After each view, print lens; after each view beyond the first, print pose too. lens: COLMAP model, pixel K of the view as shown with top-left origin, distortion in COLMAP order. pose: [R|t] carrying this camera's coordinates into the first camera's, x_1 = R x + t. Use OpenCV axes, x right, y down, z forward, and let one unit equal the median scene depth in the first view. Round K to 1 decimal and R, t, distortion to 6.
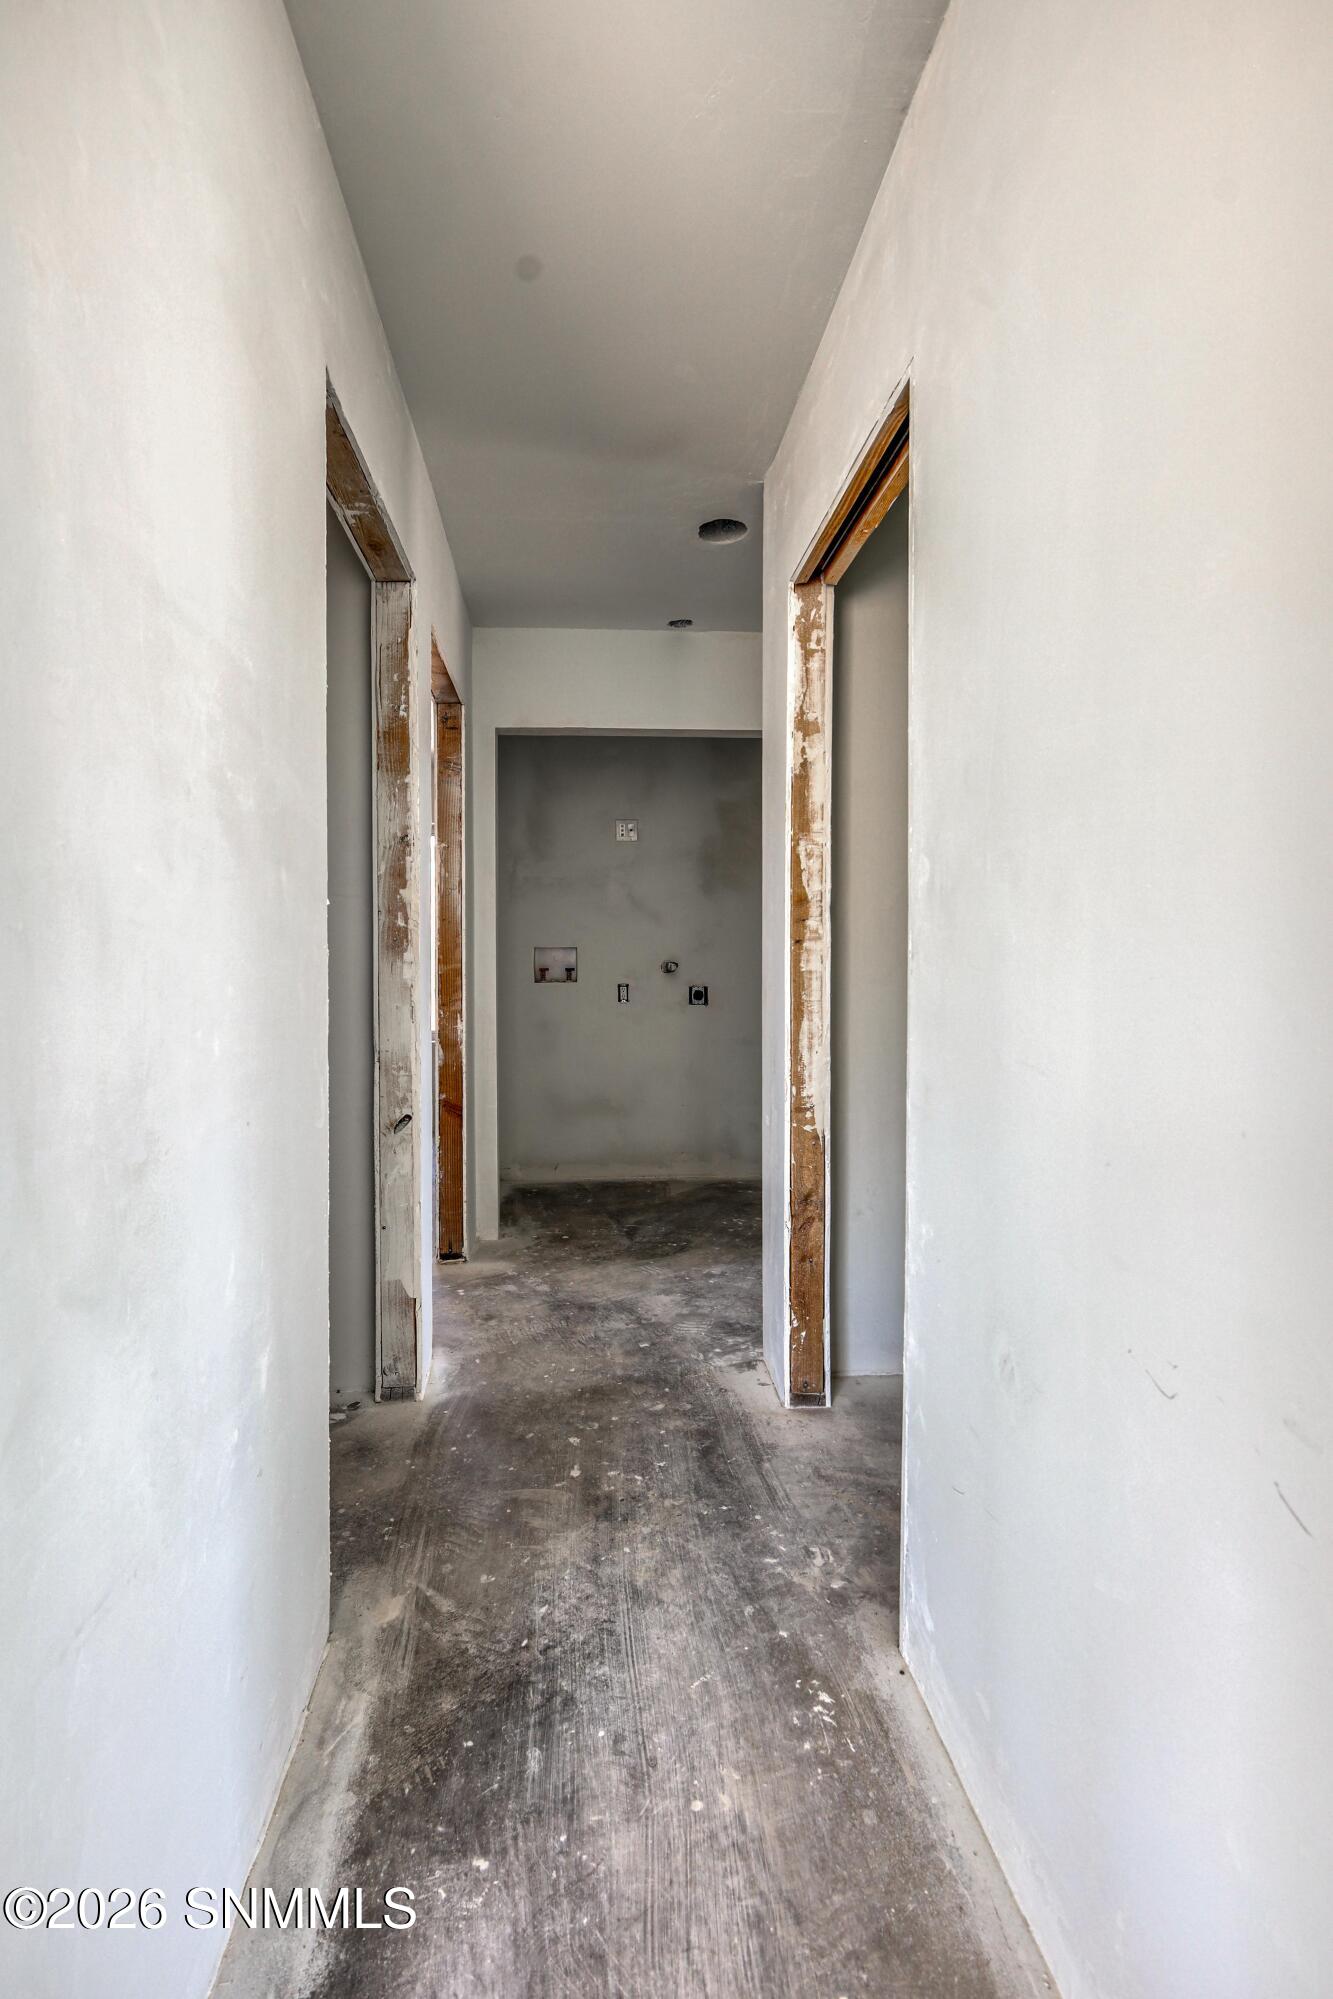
lens RADIAL K [[881.0, 0, 644.8], [0, 881.0, 987.0], [0, 0, 1]] dist [0.004724, -0.000108]
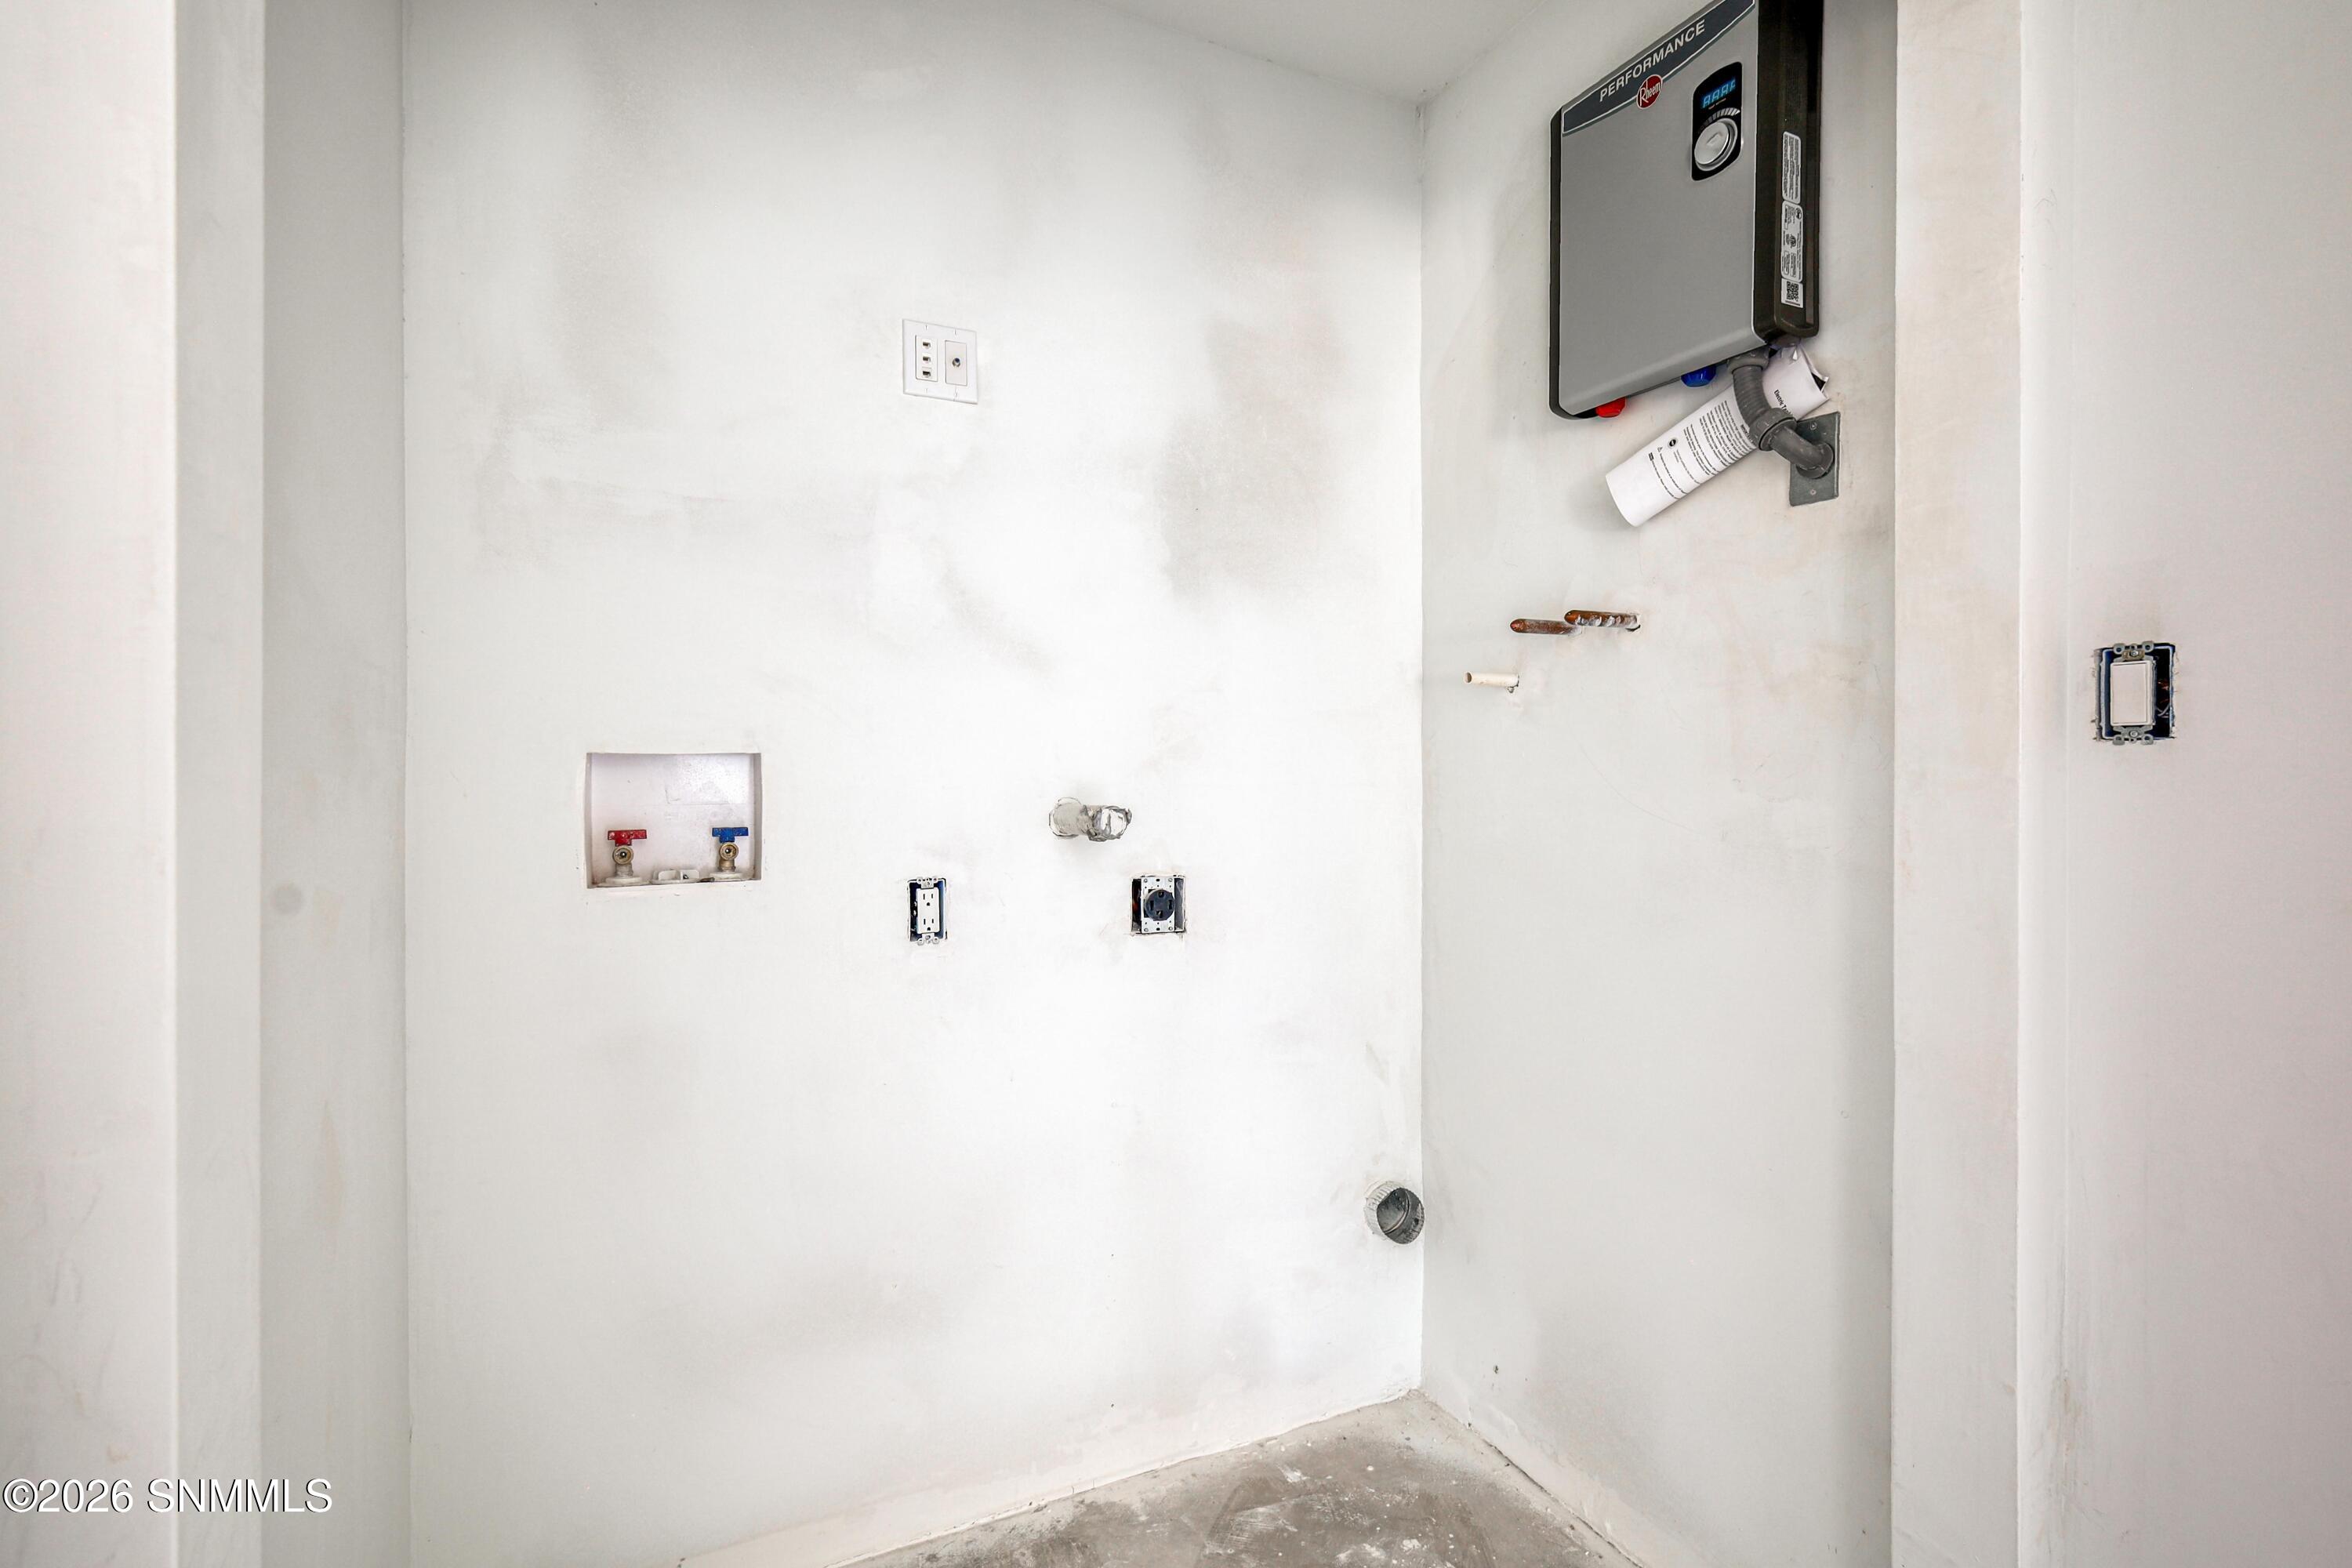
lens RADIAL K [[1036.6, 0, 1170.6], [0, 1036.6, 778.6], [0, 0, 1]] dist [0.004724, -0.000108]
pose [[0.923002, 0.001085, 0.384793, -0.083147], [0.009460, 0.999630, -0.025512, -0.027581], [-0.384678, 0.027187, 0.922650, 0.642518]]
